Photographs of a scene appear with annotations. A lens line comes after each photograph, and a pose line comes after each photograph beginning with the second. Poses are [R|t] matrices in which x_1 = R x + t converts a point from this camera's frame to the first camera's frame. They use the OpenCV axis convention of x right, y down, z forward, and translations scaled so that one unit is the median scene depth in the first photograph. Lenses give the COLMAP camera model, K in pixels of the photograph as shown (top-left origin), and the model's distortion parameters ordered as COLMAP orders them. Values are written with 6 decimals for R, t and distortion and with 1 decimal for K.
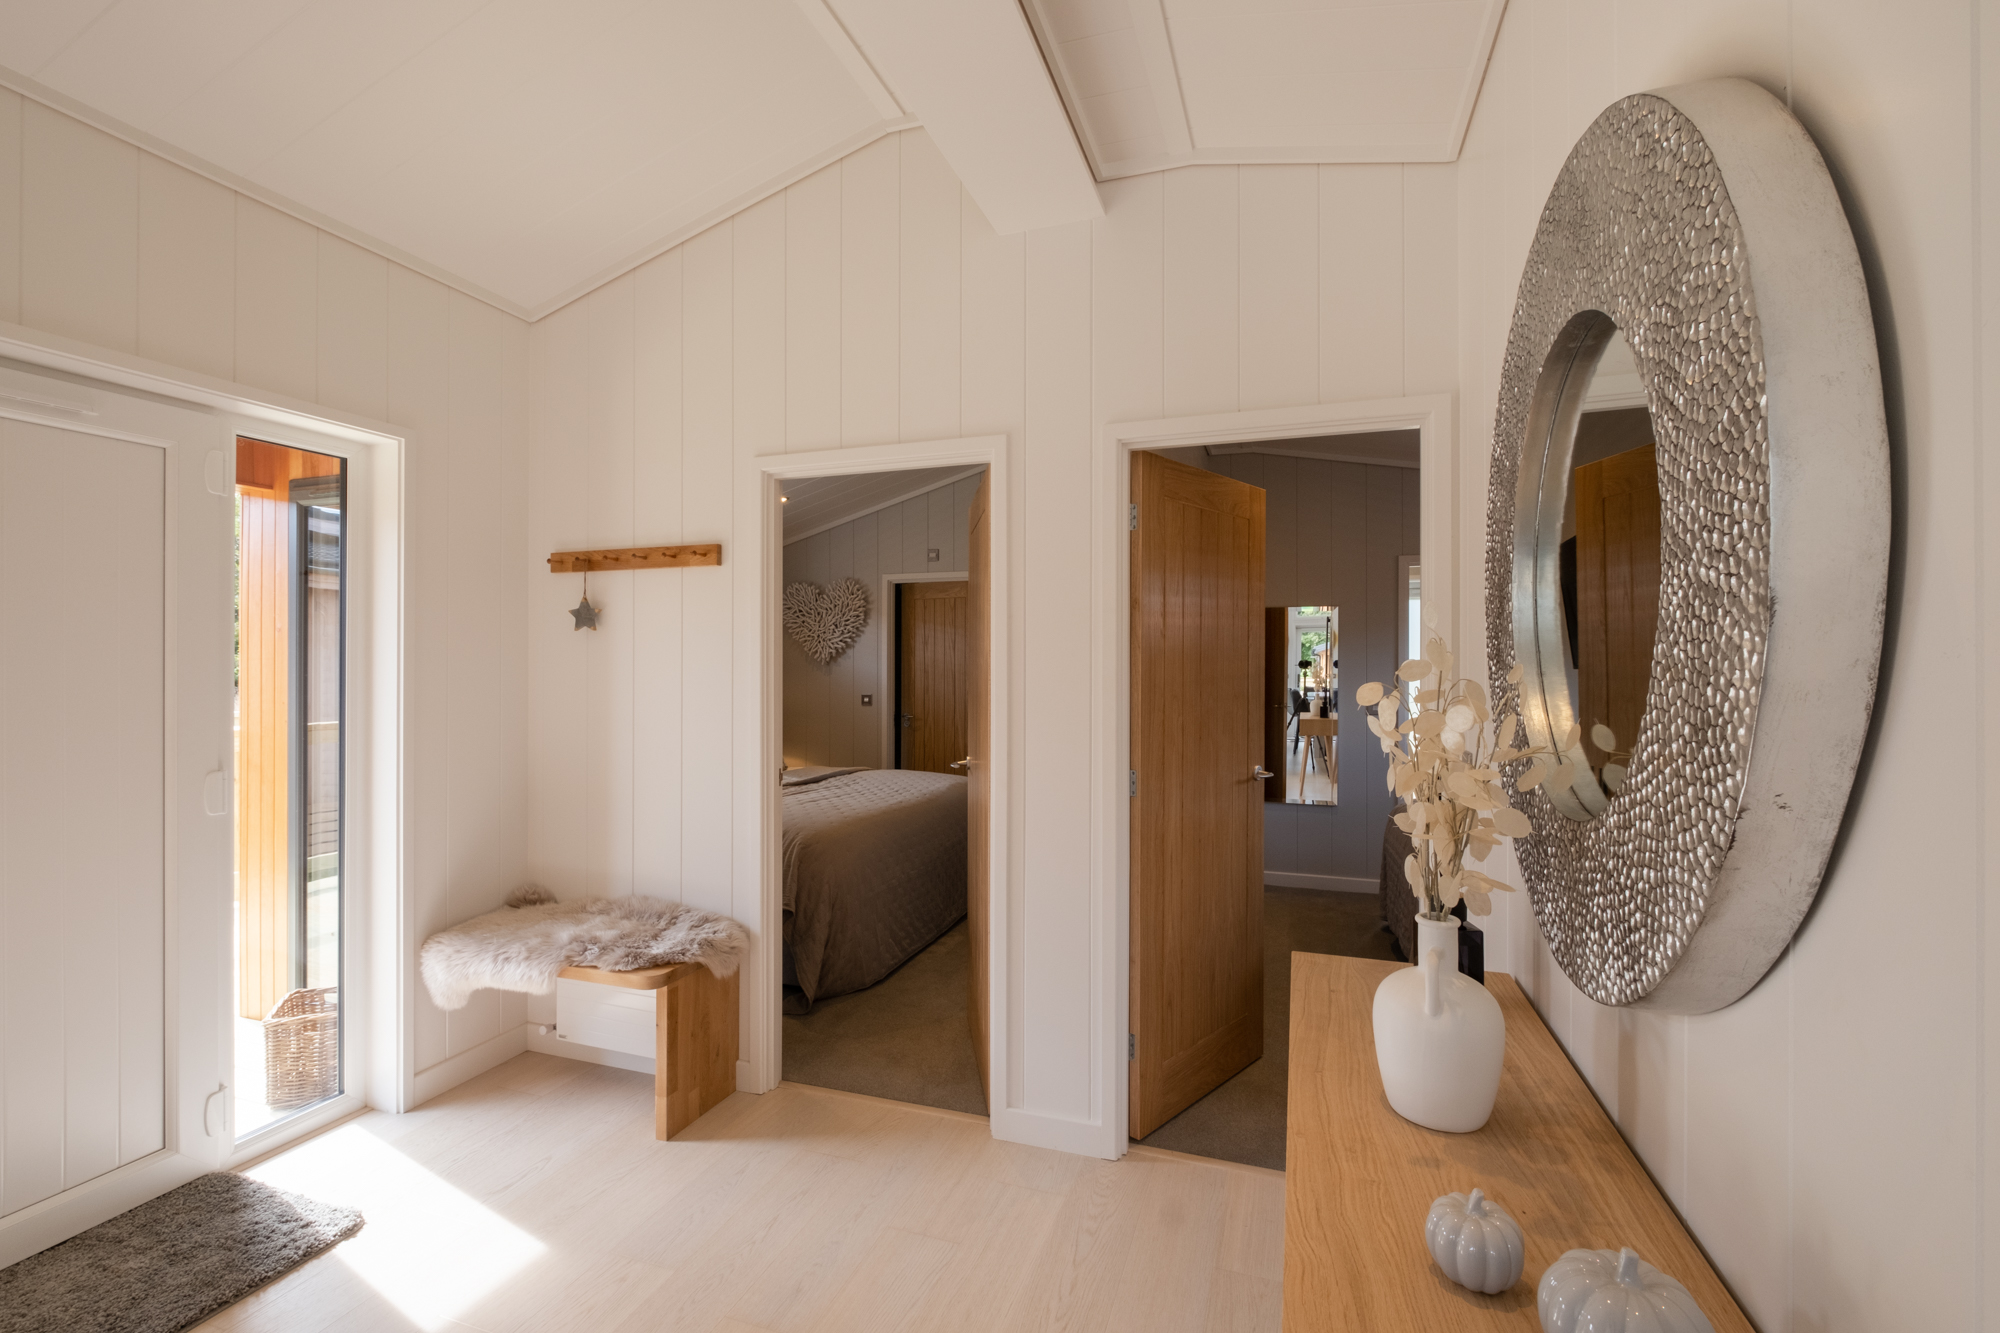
lens RADIAL K [[882.5, 0, 1008.6], [0, 882.5, 667.7], [0, 0, 1]] dist [0.000307, 0.000016]
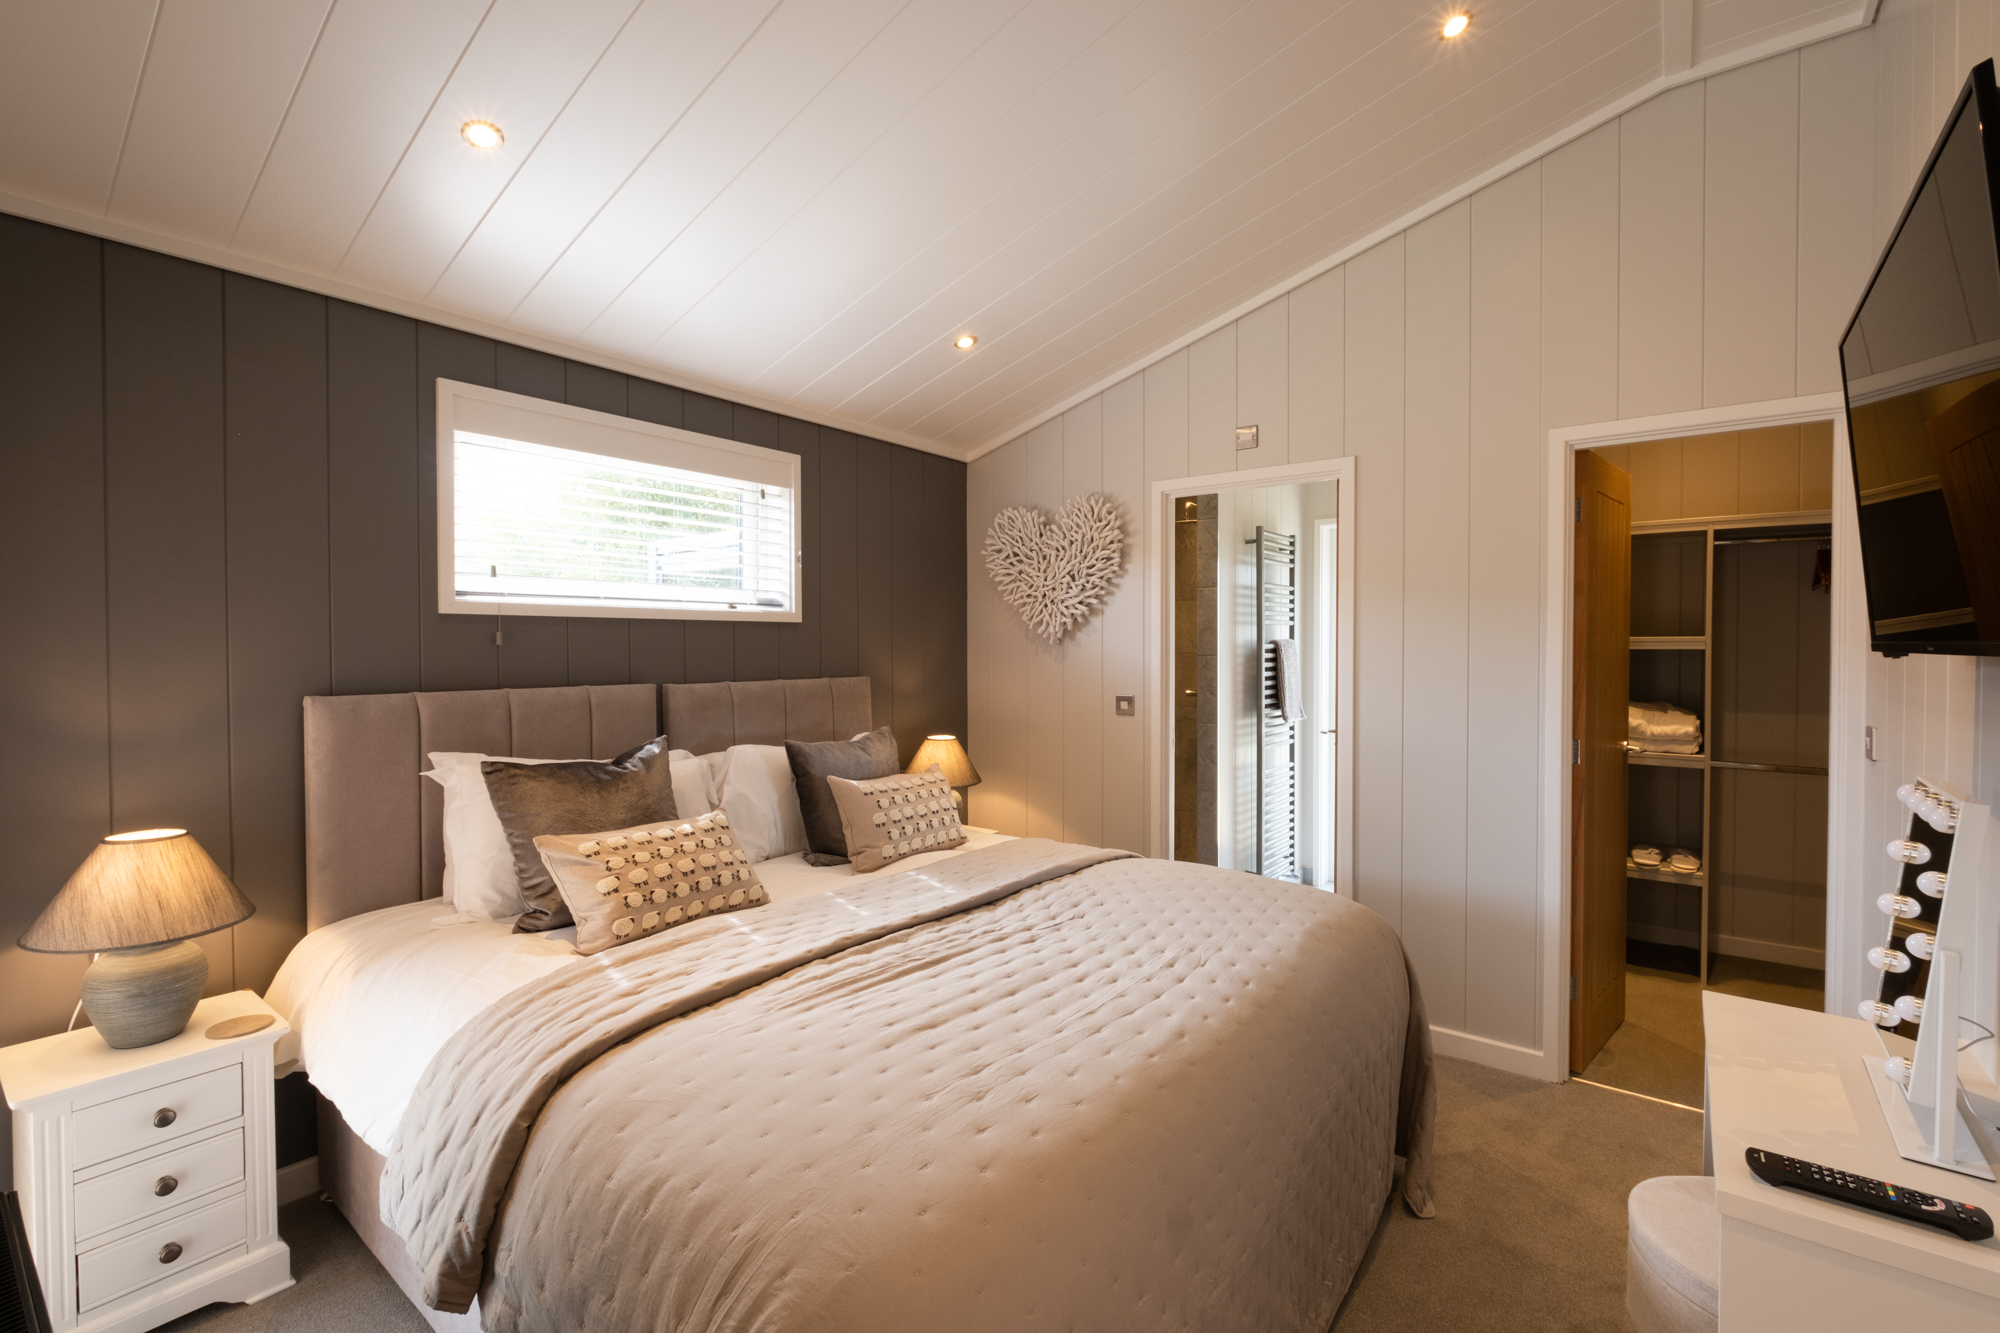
lens RADIAL K [[882.5, 0, 1007.4], [0, 882.5, 662.7], [0, 0, 1]] dist [0.000307, 0.000016]
pose [[0.951482, 0.000603, -0.307703, -0.057250], [0.005401, 0.999811, 0.018659, -0.001961], [0.307656, -0.019416, 0.951300, 0.431460]]
